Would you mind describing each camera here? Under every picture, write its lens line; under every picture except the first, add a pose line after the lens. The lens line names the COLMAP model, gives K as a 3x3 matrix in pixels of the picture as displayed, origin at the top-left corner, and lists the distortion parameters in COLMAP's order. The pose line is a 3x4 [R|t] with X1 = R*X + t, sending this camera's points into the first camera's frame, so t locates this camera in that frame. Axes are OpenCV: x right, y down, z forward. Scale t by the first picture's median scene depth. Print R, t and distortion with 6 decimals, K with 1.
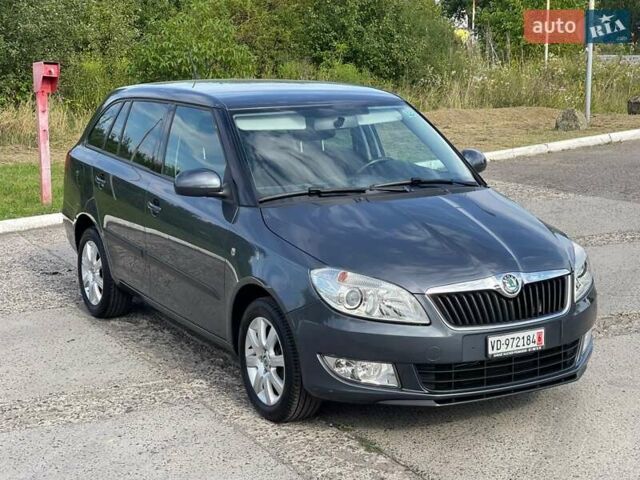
lens RADIAL K [[1189.2, 0, 321.8], [0, 1189.2, 241.5], [0, 0, 1]] dist [0.167013, 0.000000]
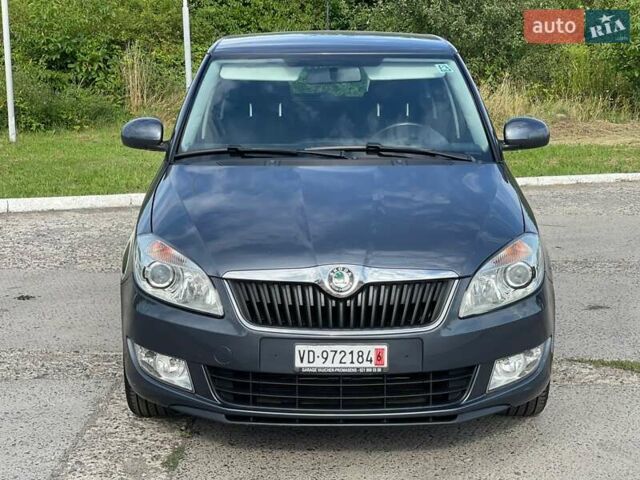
lens RADIAL K [[1189.2, 0, 318.8], [0, 1189.2, 240.9], [0, 0, 1]] dist [0.167013, 0.000000]
pose [[0.871883, 0.096058, -0.480201, 0.505017], [-0.095363, 0.995105, 0.025911, -0.006708], [0.480340, 0.023202, 0.876776, 0.334741]]
